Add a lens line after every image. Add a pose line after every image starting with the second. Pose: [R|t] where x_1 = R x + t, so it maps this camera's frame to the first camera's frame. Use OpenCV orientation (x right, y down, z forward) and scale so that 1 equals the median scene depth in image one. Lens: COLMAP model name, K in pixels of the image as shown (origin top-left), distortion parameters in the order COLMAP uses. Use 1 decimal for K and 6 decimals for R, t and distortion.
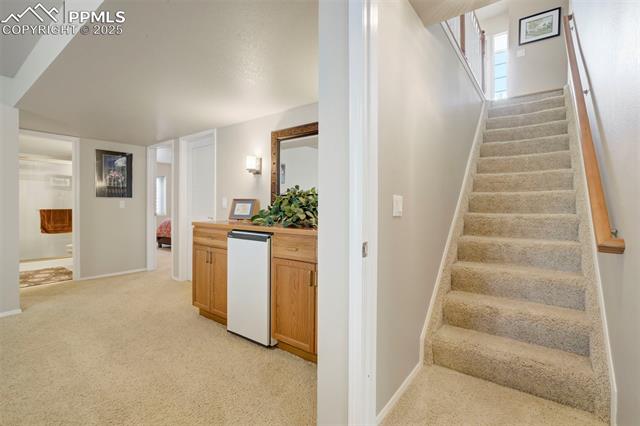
lens RADIAL K [[292.5, 0, 319.1], [0, 292.5, 209.3], [0, 0, 1]] dist [-0.002680, 0.000368]
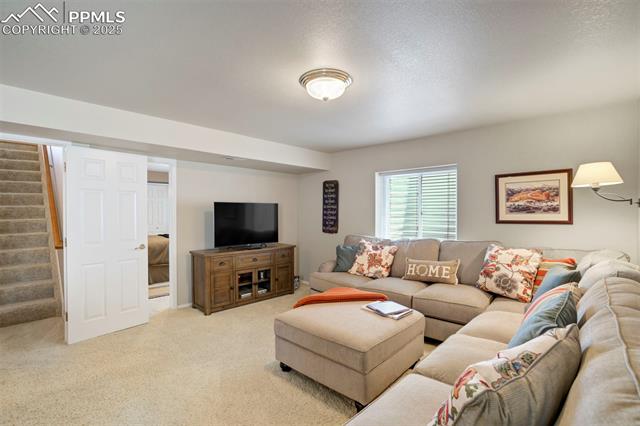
lens RADIAL K [[292.5, 0, 319.2], [0, 292.5, 213.7], [0, 0, 1]] dist [-0.002680, 0.000368]
pose [[0.107732, -0.004715, 0.994169, -0.748350], [0.024526, 0.999697, 0.002083, -0.059318], [-0.993877, 0.024159, 0.107815, -0.887953]]
